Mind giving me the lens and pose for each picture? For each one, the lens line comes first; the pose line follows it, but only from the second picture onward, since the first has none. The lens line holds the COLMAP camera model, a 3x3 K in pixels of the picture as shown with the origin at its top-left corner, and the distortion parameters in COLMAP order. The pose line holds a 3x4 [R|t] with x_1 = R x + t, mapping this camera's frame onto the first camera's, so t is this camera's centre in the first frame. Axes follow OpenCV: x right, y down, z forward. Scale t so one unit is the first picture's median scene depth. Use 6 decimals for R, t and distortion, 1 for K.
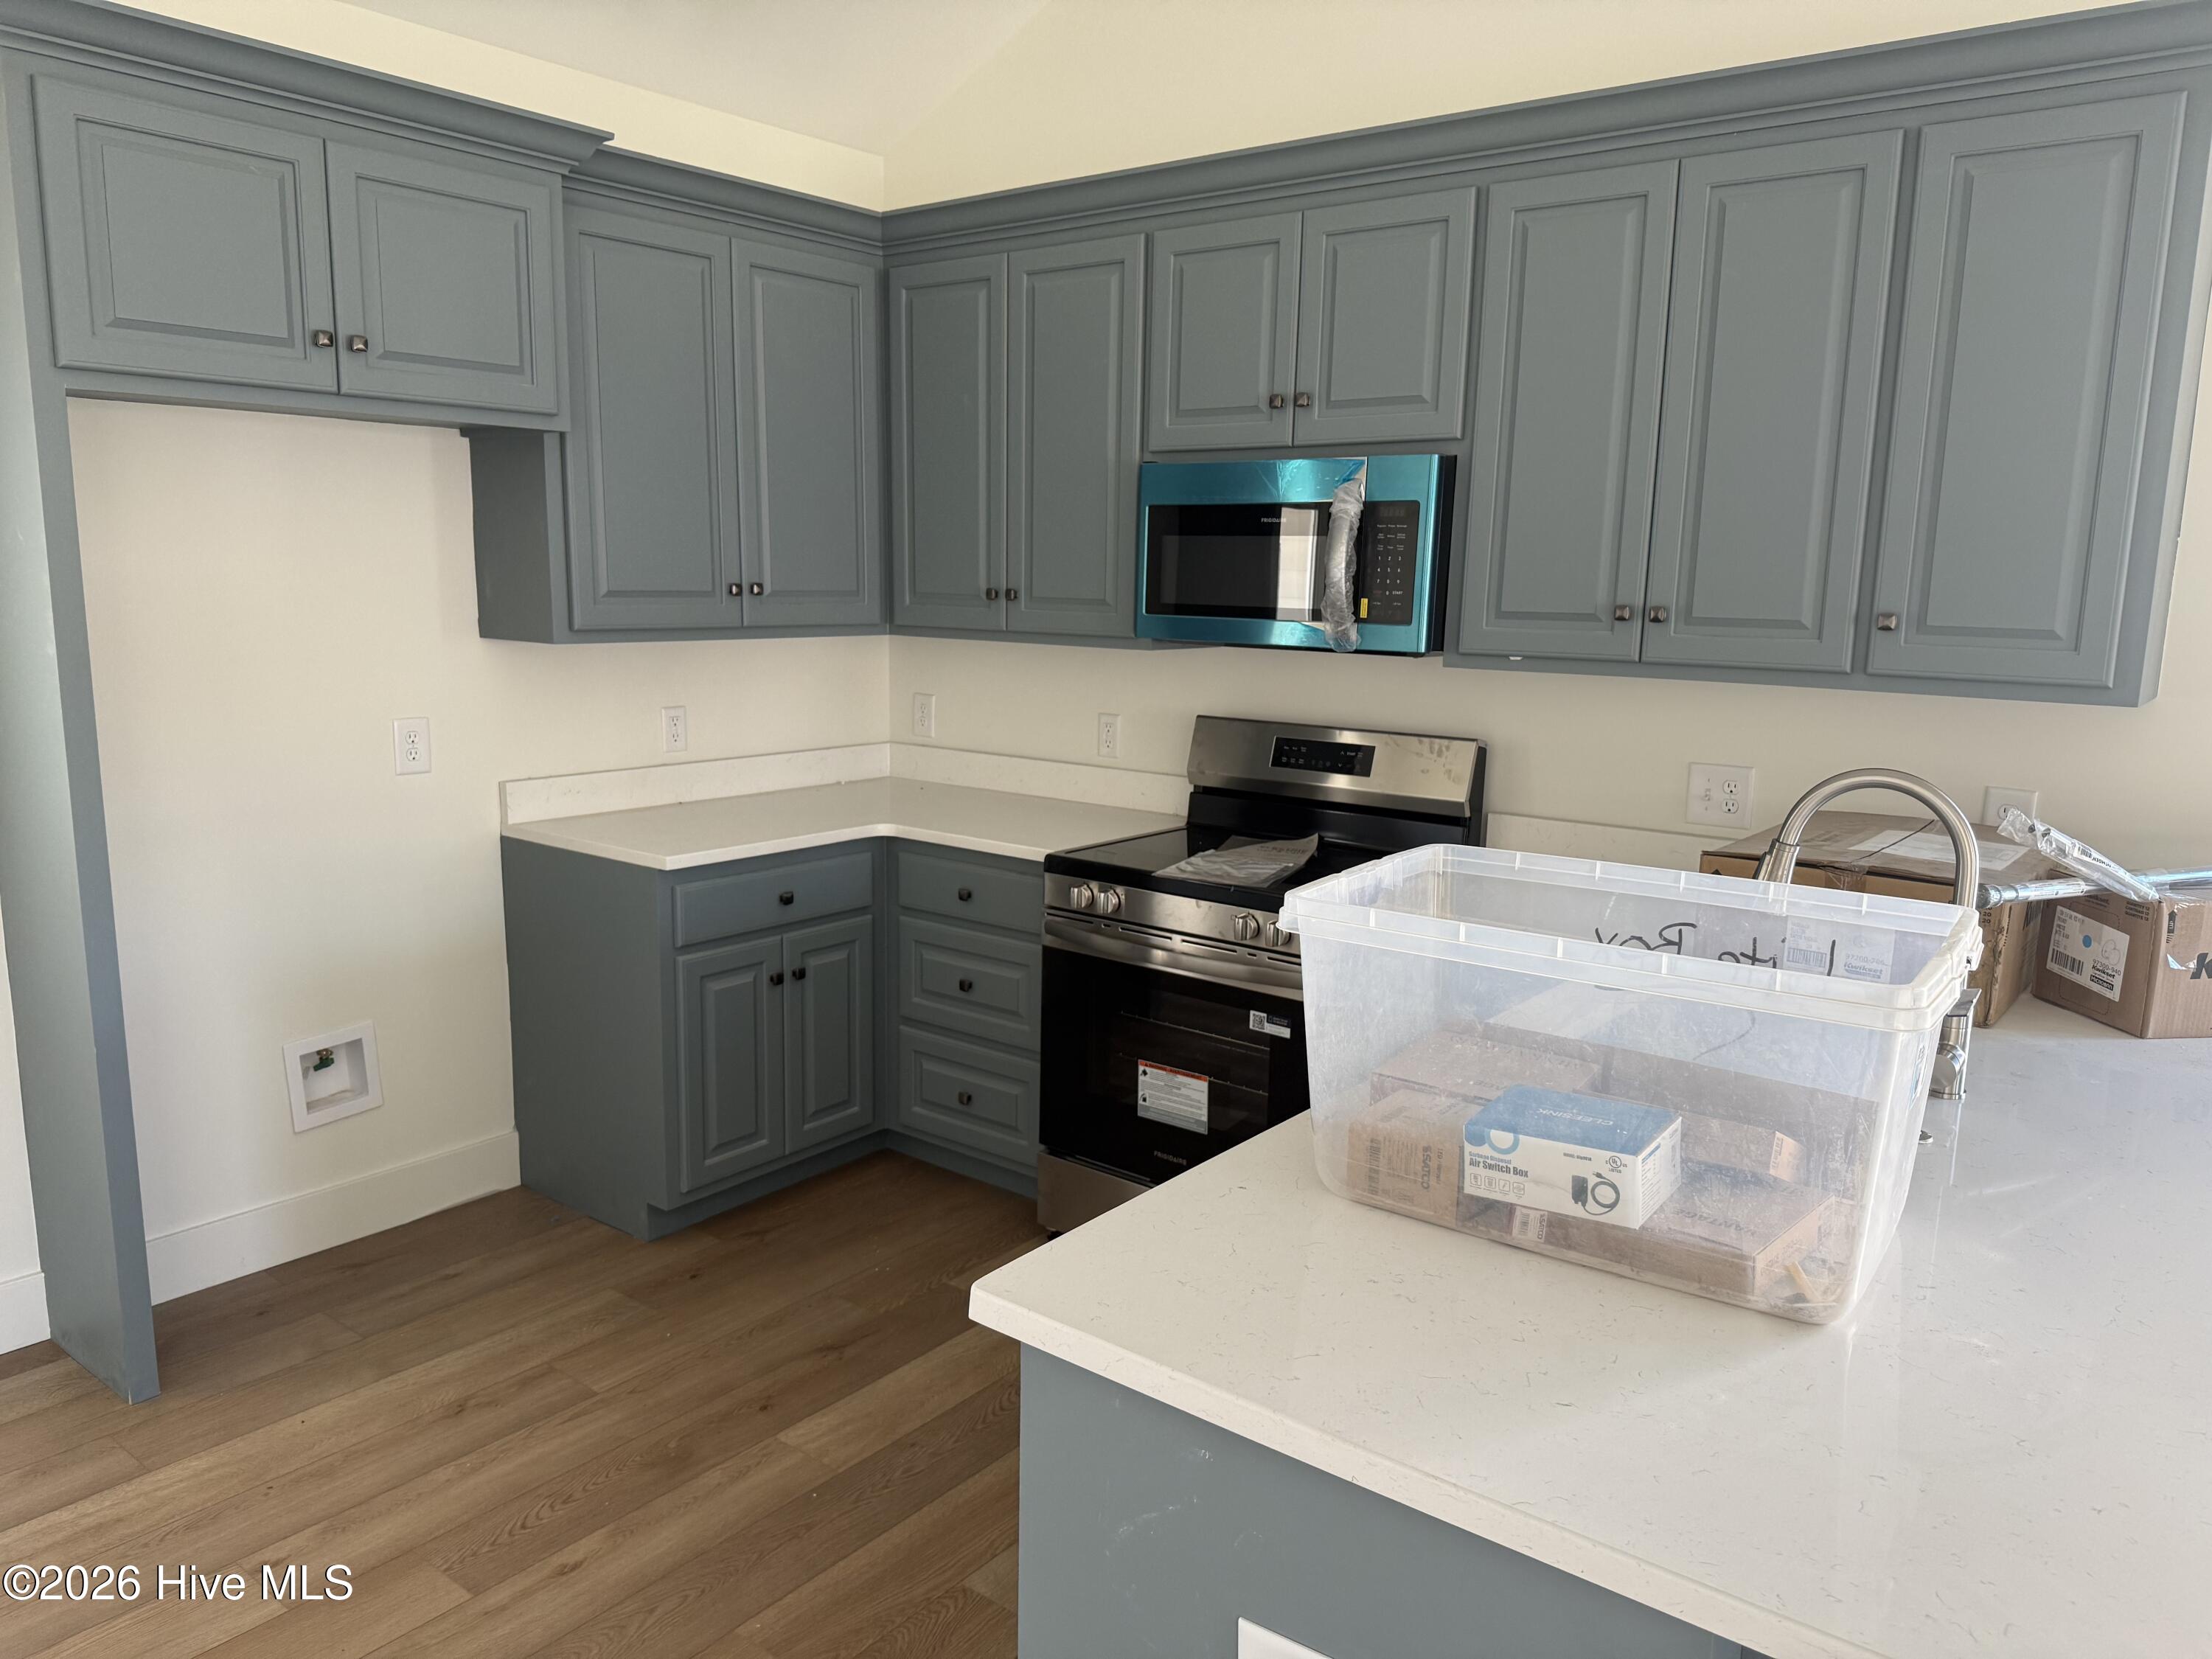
lens RADIAL K [[1599.6, 0, 1106.0], [0, 1599.6, 829.5], [0, 0, 1]] dist [0.053096, -0.000664]
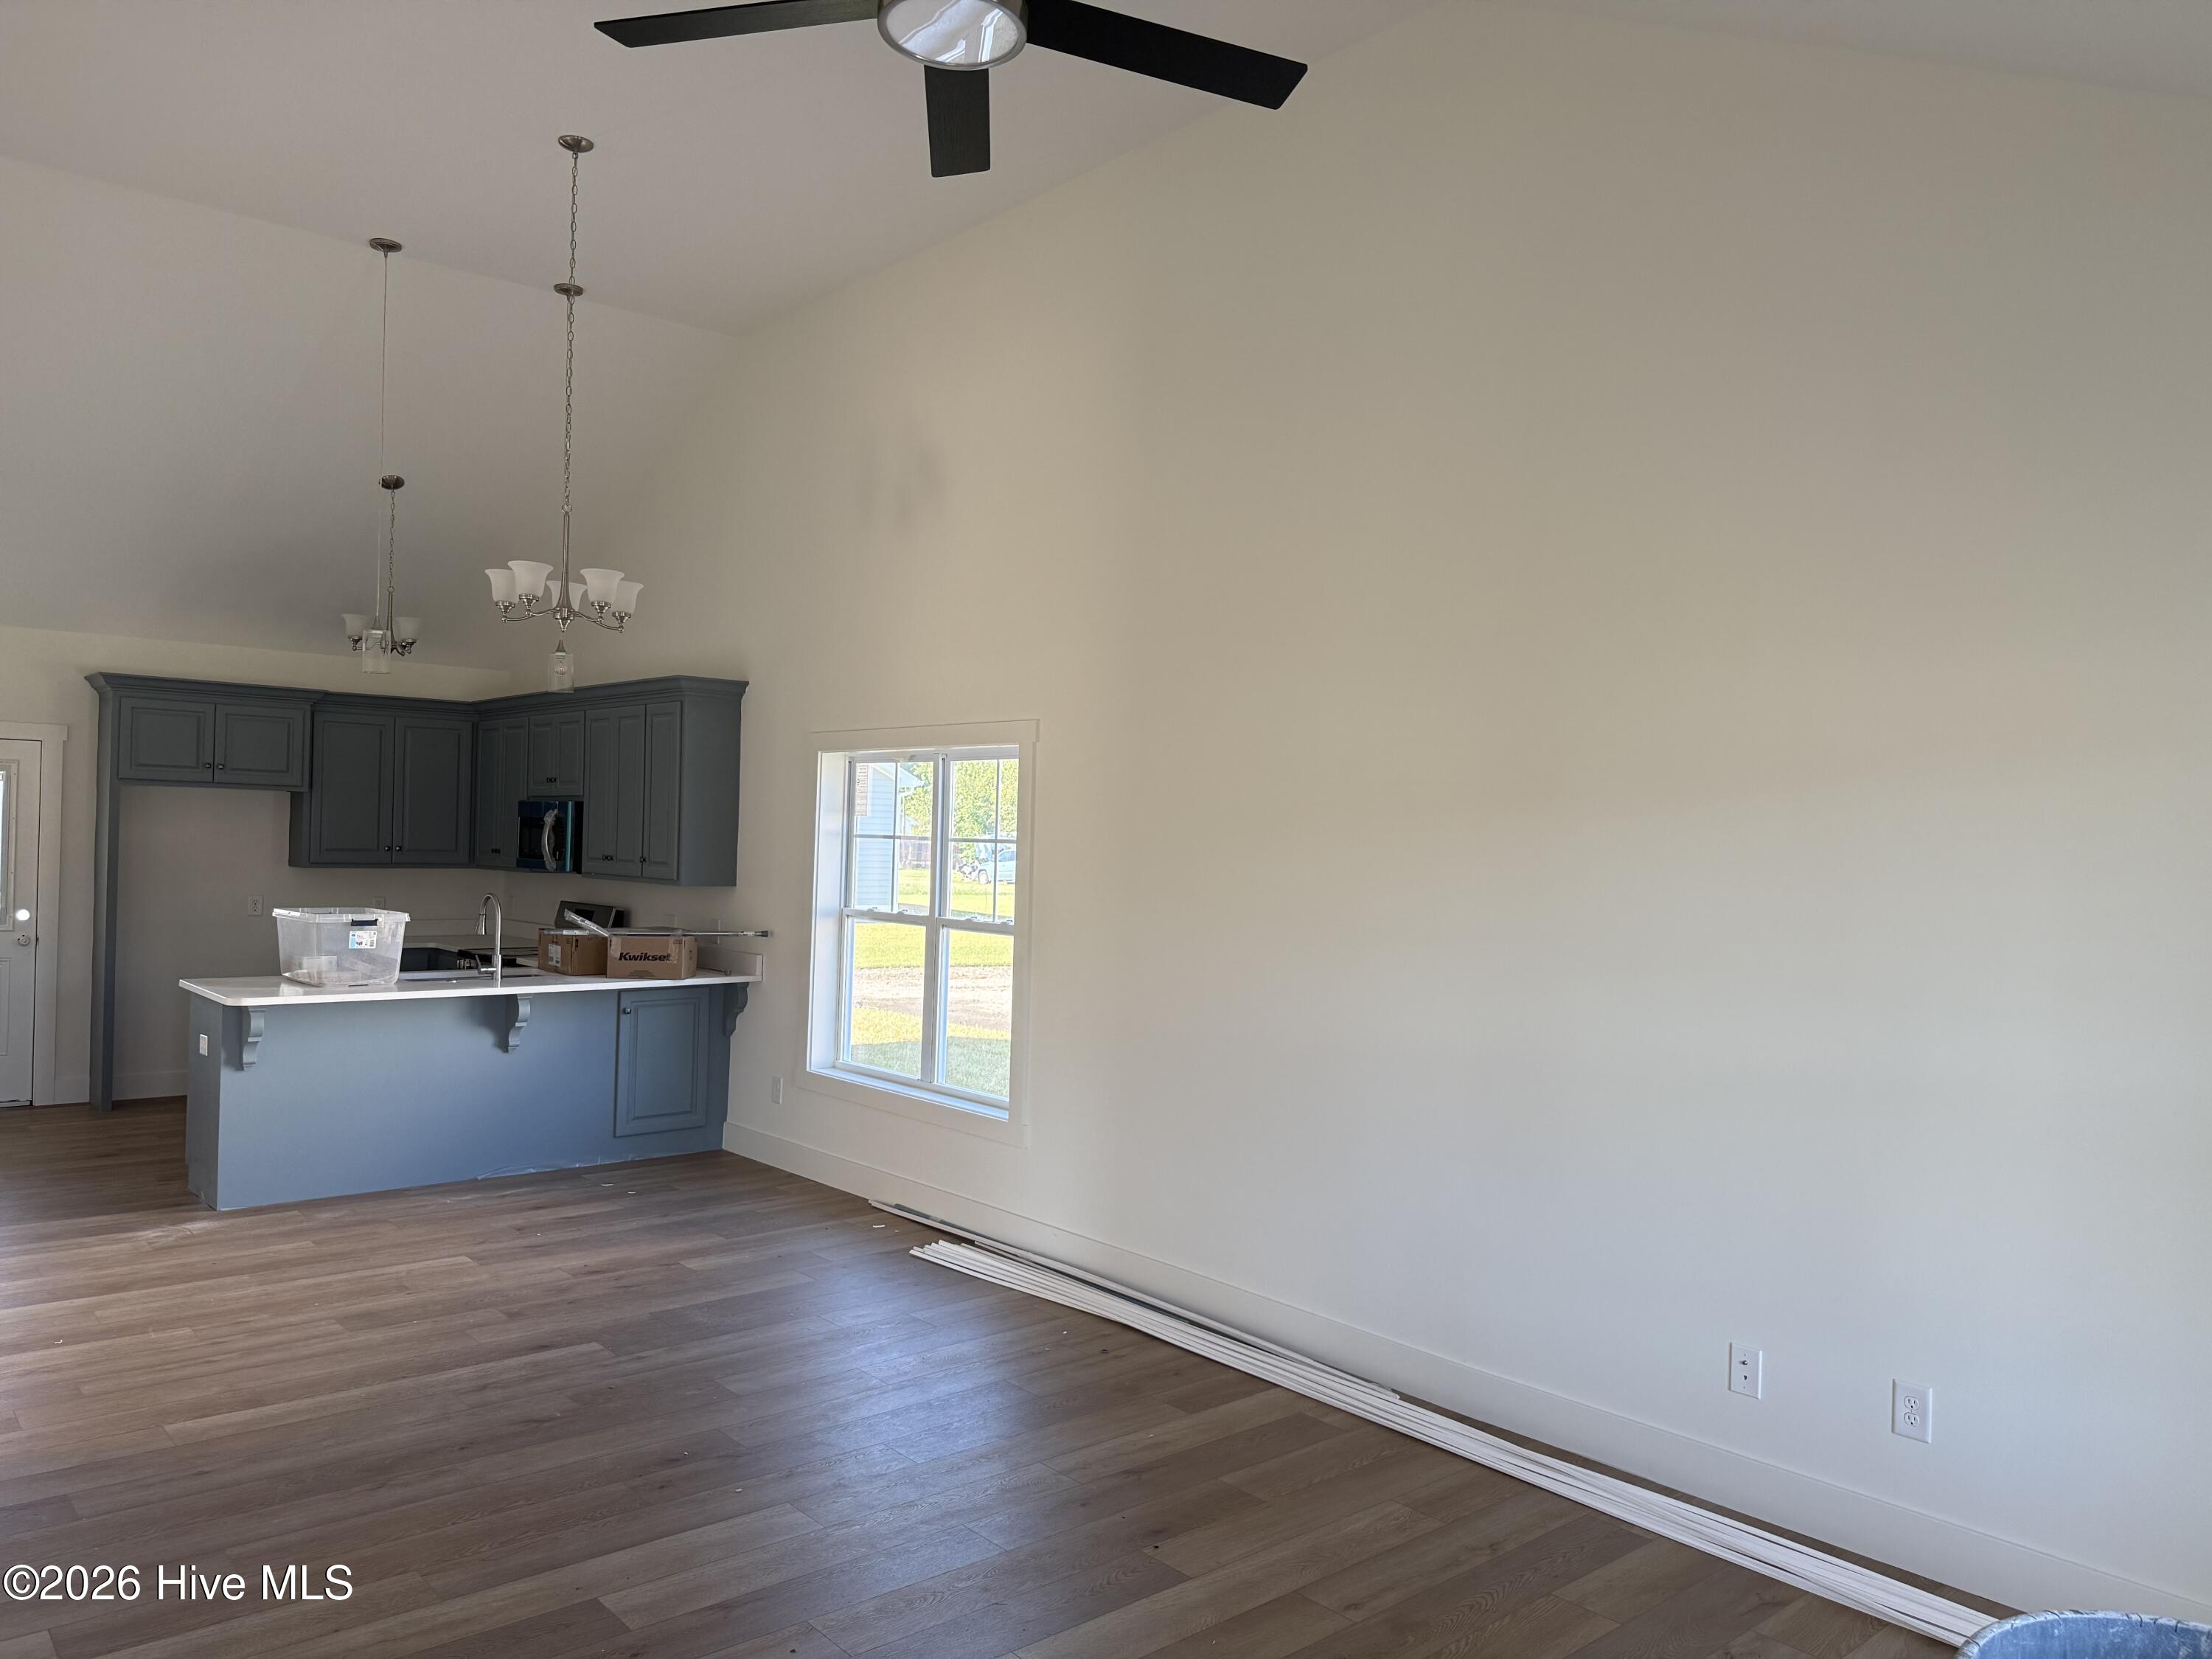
lens RADIAL K [[1599.6, 0, 1106.0], [0, 1599.6, 829.5], [0, 0, 1]] dist [0.053096, -0.000664]
pose [[0.976421, 0.003267, -0.215849, 1.547677], [-0.040962, 0.984524, -0.170396, 0.226273], [0.211952, 0.175220, 0.961444, -1.319389]]
